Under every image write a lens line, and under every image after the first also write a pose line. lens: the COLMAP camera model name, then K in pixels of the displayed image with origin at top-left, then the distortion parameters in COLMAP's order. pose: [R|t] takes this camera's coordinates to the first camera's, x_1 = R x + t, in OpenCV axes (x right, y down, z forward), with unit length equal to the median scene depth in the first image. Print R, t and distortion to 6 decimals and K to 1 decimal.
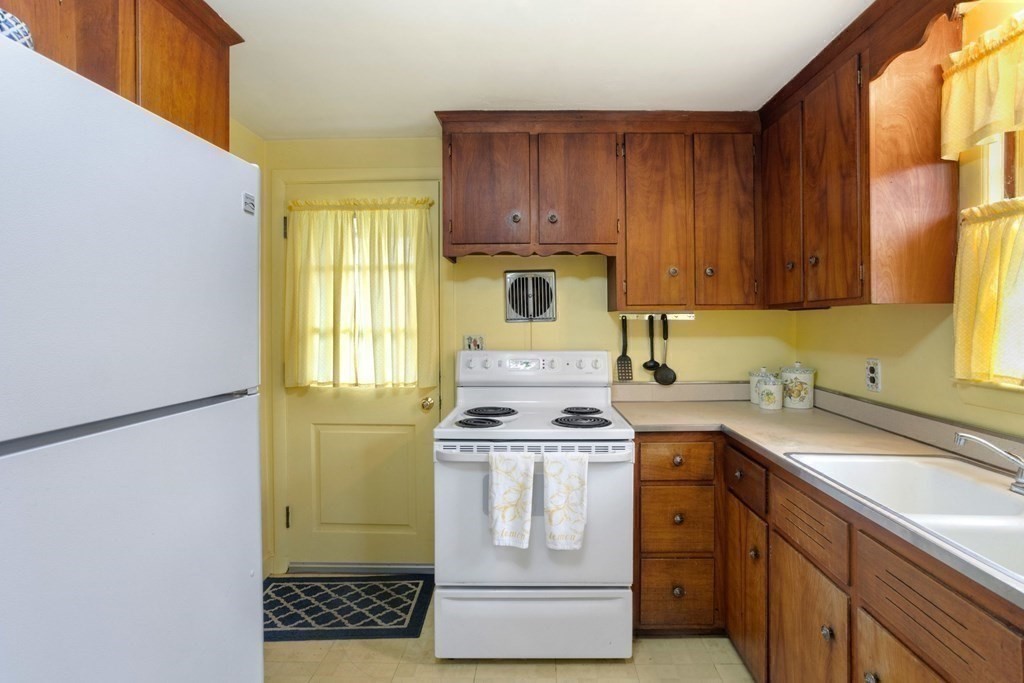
lens RADIAL K [[500.0, 0, 533.3], [0, 500.0, 326.4], [0, 0, 1]] dist [-0.054748, 0.035073]
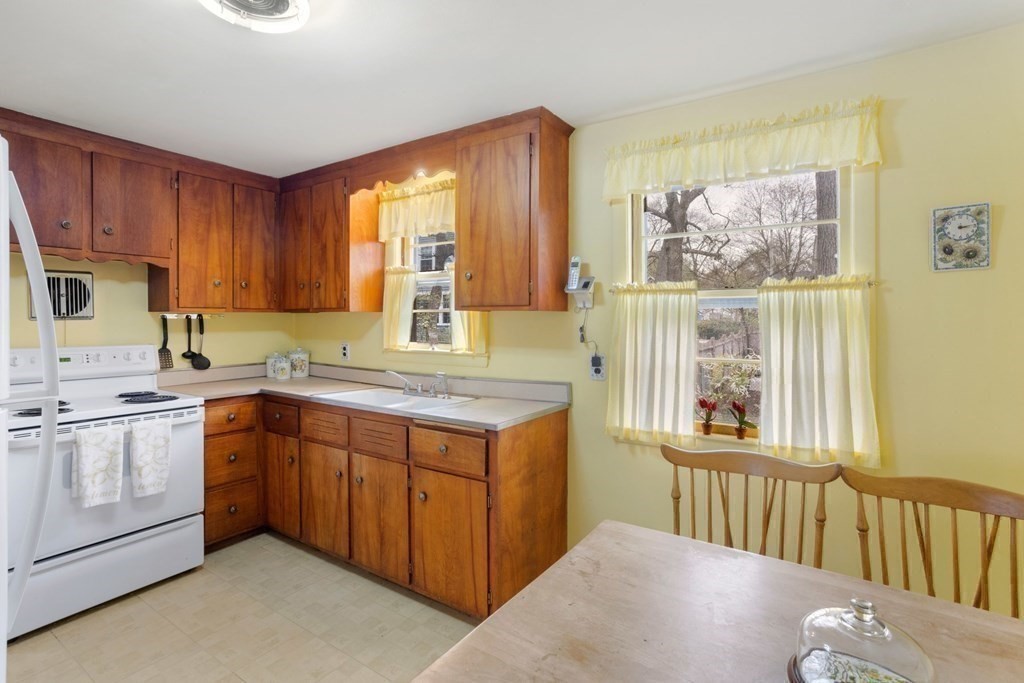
lens RADIAL K [[489.0, 0, 512.8], [0, 489.0, 311.6], [0, 0, 1]] dist [-0.054273, 0.031112]
pose [[0.543664, 0.017143, 0.839128, -0.377149], [0.004269, 0.999722, -0.023189, 0.000432], [-0.839292, 0.016189, 0.543440, -0.381169]]
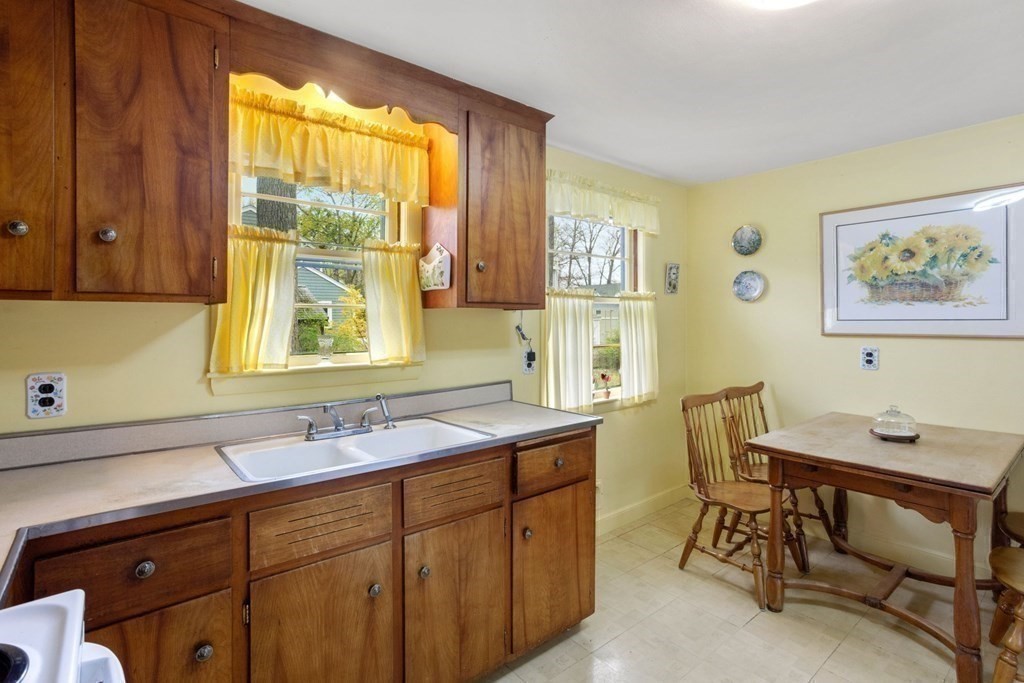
lens RADIAL K [[489.0, 0, 512.8], [0, 489.0, 311.6], [0, 0, 1]] dist [-0.054273, 0.031112]
pose [[-0.636362, 0.017056, 0.771202, -0.264611], [0.011611, 0.999854, -0.012532, -0.007918], [-0.771303, 0.000980, -0.636467, 0.797490]]
